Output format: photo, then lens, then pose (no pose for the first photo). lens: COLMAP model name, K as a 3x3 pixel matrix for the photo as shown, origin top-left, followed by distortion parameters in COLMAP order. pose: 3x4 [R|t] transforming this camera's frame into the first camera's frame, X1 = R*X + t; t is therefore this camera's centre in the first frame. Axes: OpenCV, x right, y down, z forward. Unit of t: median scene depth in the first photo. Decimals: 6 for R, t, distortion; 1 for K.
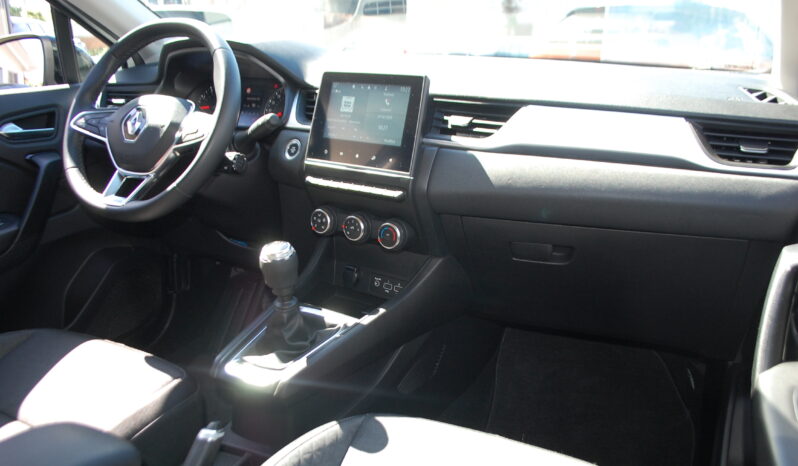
lens RADIAL K [[617.2, 0, 400.5], [0, 617.2, 270.5], [0, 0, 1]] dist [-0.078228, 0.002702]
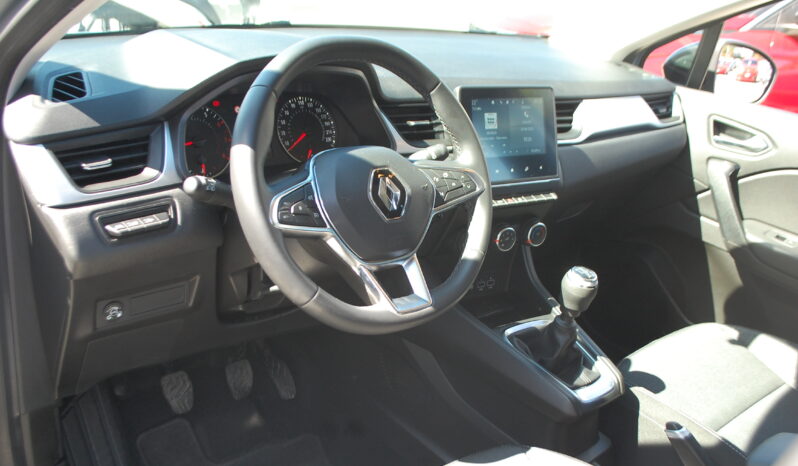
lens RADIAL K [[737.1, 0, 379.3], [0, 737.1, 268.4], [0, 0, 1]] dist [-0.012255, -0.008090]
pose [[0.426009, -0.342165, 0.837520, -1.237401], [0.229874, 0.936281, 0.265587, -0.406349], [-0.875028, 0.079382, 0.477519, 0.614921]]
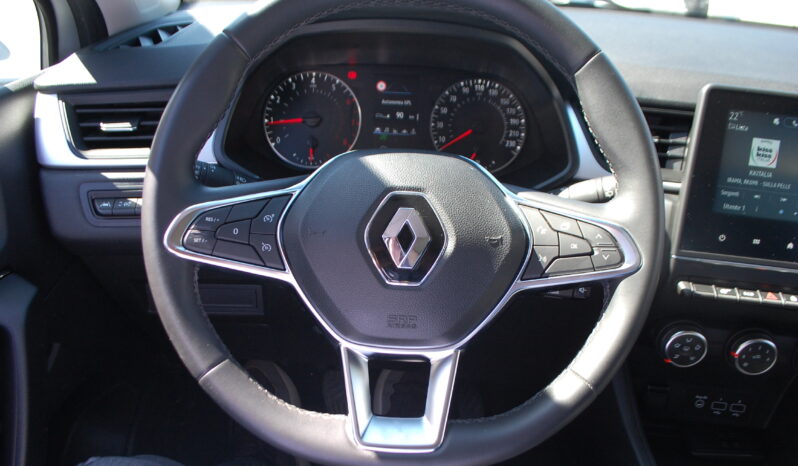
lens RADIAL K [[617.2, 0, 400.5], [0, 617.2, 270.5], [0, 0, 1]] dist [-0.078228, 0.002702]
pose [[0.898557, -0.181884, 0.399393, -0.623442], [0.114378, 0.975679, 0.186998, -0.307847], [-0.423691, -0.122347, 0.897506, 0.642146]]
